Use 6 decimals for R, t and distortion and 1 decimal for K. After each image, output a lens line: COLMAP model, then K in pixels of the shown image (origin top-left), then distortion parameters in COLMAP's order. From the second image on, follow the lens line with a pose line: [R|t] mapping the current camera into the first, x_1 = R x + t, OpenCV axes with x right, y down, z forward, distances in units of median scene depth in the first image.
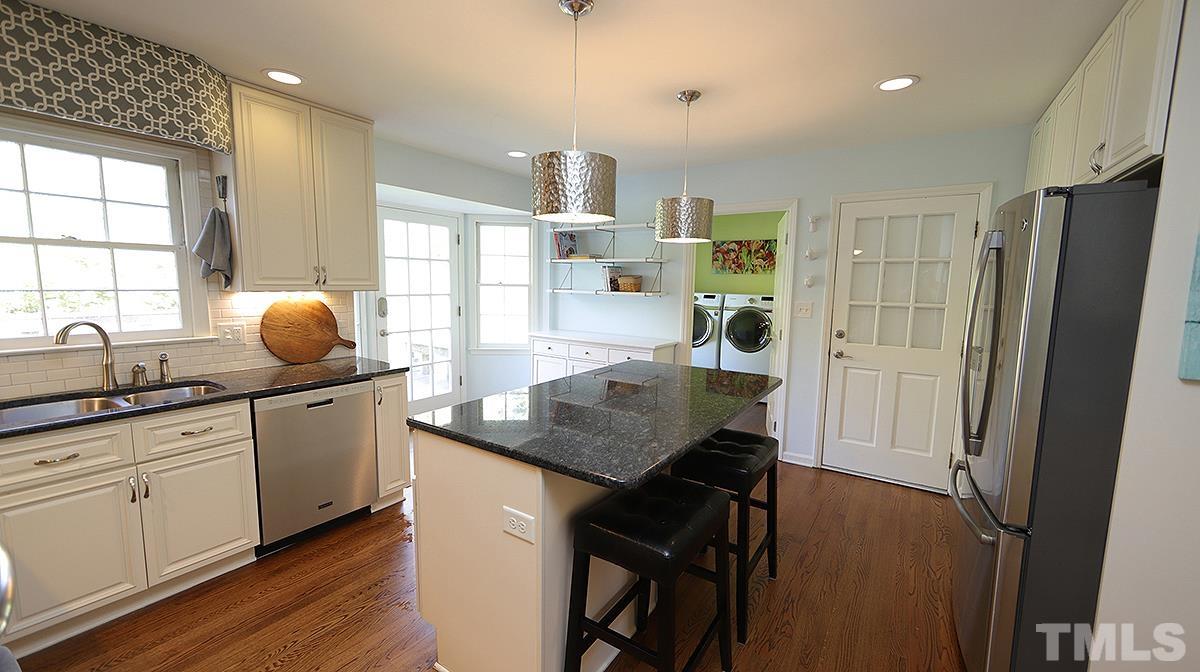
lens RADIAL K [[467.3, 0, 598.0], [0, 467.3, 332.9], [0, 0, 1]] dist [0.003241, -0.000256]
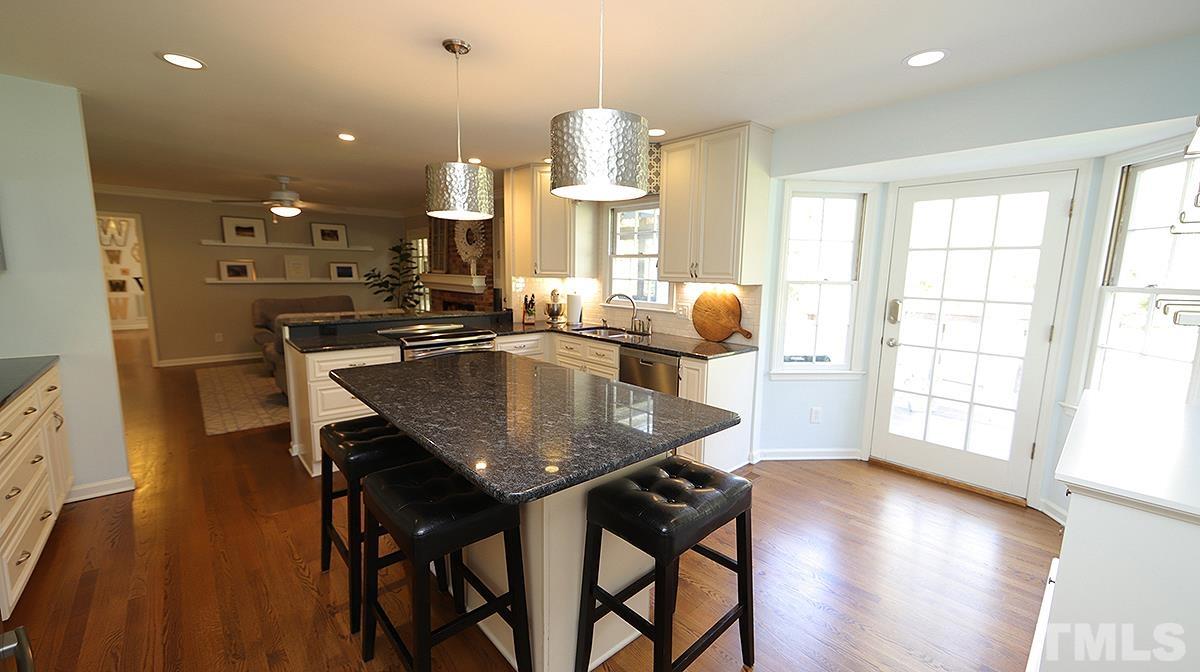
lens RADIAL K [[467.3, 0, 598.1], [0, 467.3, 337.1], [0, 0, 1]] dist [0.003241, -0.000256]
pose [[-0.230919, 0.117685, -0.965830, 0.442140], [-0.127592, 0.980423, 0.149969, -0.064861], [0.964571, 0.157862, -0.211383, 0.651471]]
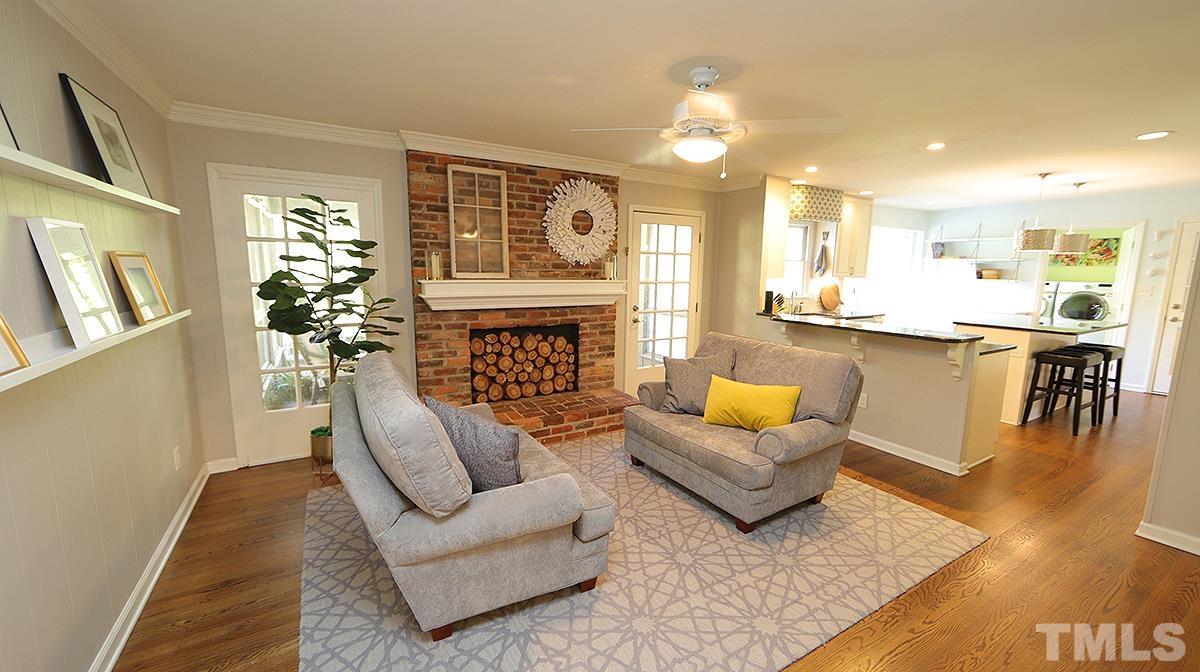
lens RADIAL K [[467.3, 0, 599.5], [0, 467.3, 339.8], [0, 0, 1]] dist [0.003241, -0.000256]
pose [[0.907533, 0.054733, -0.416400, -0.466395], [-0.040582, 0.998261, 0.042767, 0.102263], [0.418016, -0.021914, 0.908175, -1.004406]]
